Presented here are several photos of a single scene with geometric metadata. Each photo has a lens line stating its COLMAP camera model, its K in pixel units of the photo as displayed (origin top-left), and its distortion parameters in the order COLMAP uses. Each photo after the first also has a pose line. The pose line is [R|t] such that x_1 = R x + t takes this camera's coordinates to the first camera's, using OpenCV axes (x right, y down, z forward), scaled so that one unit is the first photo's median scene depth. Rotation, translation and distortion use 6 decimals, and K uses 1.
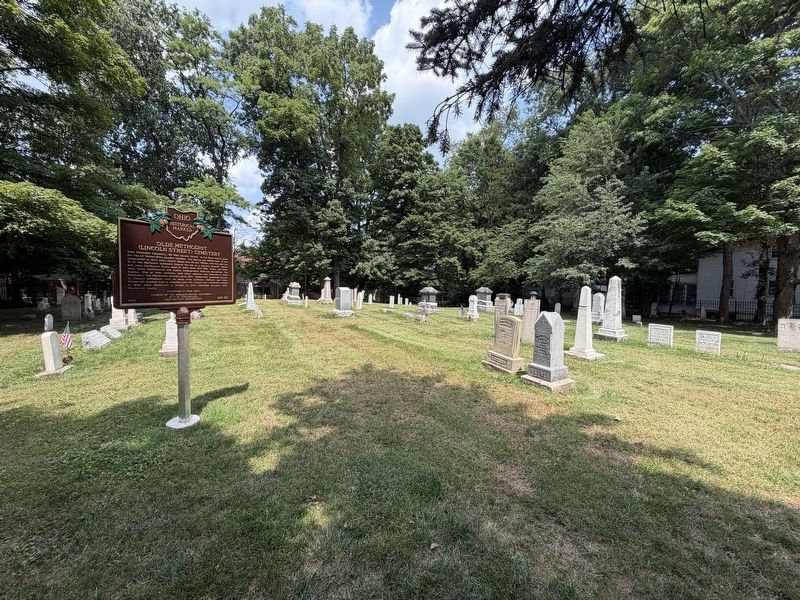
lens RADIAL K [[323.0, 0, 400.0], [0, 323.0, 300.0], [0, 0, 1]] dist [-0.000522, -0.000058]
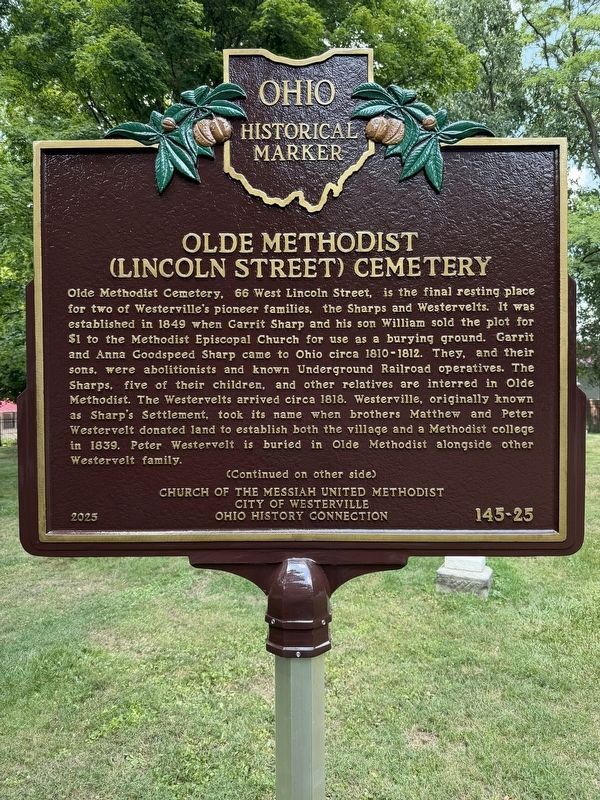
lens RADIAL K [[554.7, 0, 300.0], [0, 554.7, 400.0], [0, 0, 1]] dist [-0.001844, -0.000674]
pose [[0.531123, 0.003554, -0.847287, -0.389438], [-0.027387, 0.999541, -0.012974, -0.067893], [0.846852, 0.030096, 0.530977, 0.821434]]
